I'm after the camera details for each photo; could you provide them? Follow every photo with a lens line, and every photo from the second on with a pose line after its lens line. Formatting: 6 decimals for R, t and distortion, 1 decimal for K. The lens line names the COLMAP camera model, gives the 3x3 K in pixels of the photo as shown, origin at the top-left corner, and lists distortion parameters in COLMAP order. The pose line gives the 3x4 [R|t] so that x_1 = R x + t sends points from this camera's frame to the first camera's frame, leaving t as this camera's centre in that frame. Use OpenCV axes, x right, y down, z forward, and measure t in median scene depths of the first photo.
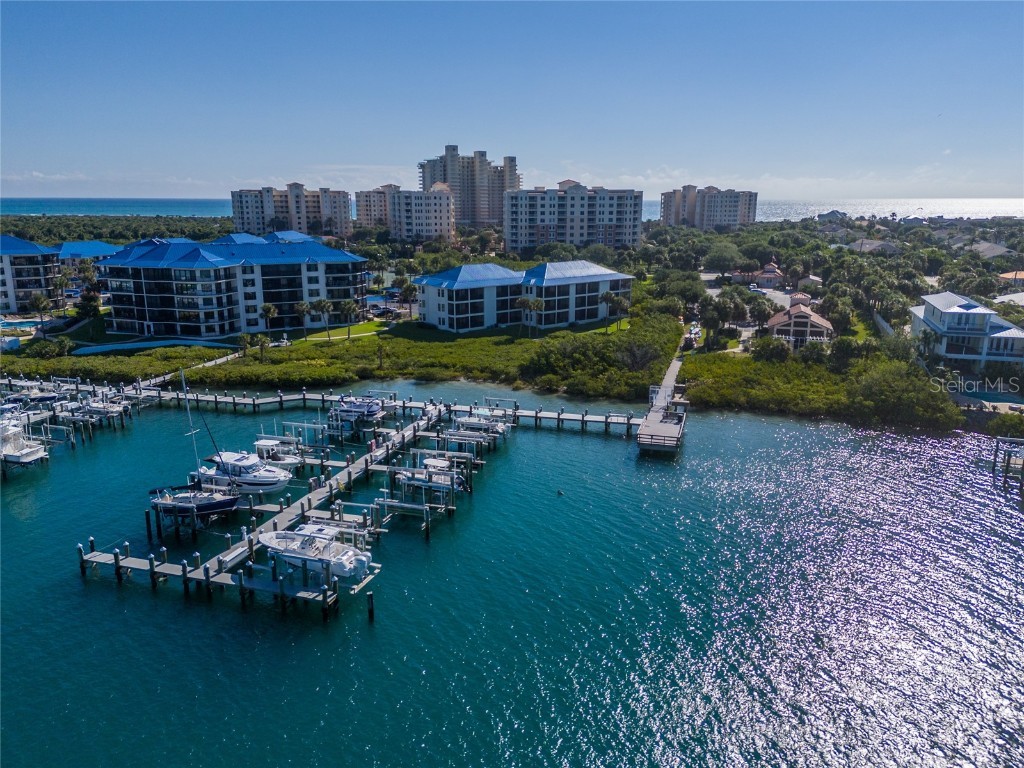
lens RADIAL K [[765.9, 0, 512.0], [0, 765.9, 384.0], [0, 0, 1]] dist [0.108238, -0.134614]
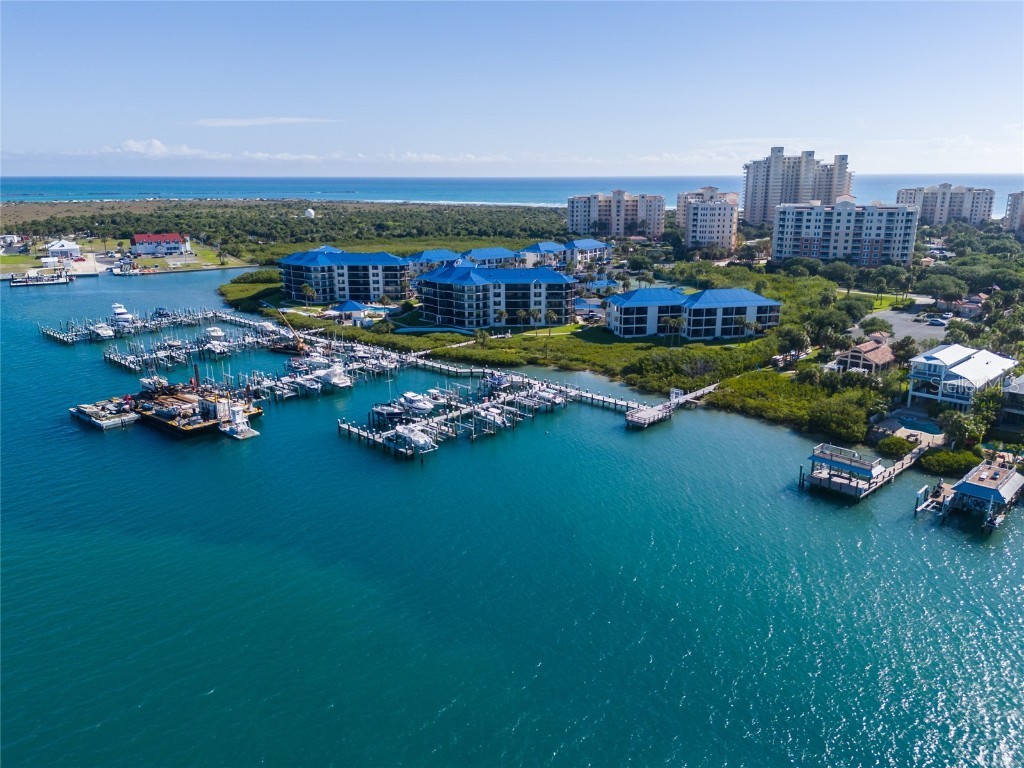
lens RADIAL K [[765.9, 0, 512.0], [0, 765.9, 384.0], [0, 0, 1]] dist [0.108238, -0.134614]
pose [[0.887387, 0.118386, -0.445566, 0.385109], [-0.104753, 0.992965, 0.055204, -0.038393], [0.448967, -0.002313, 0.893545, -0.358986]]
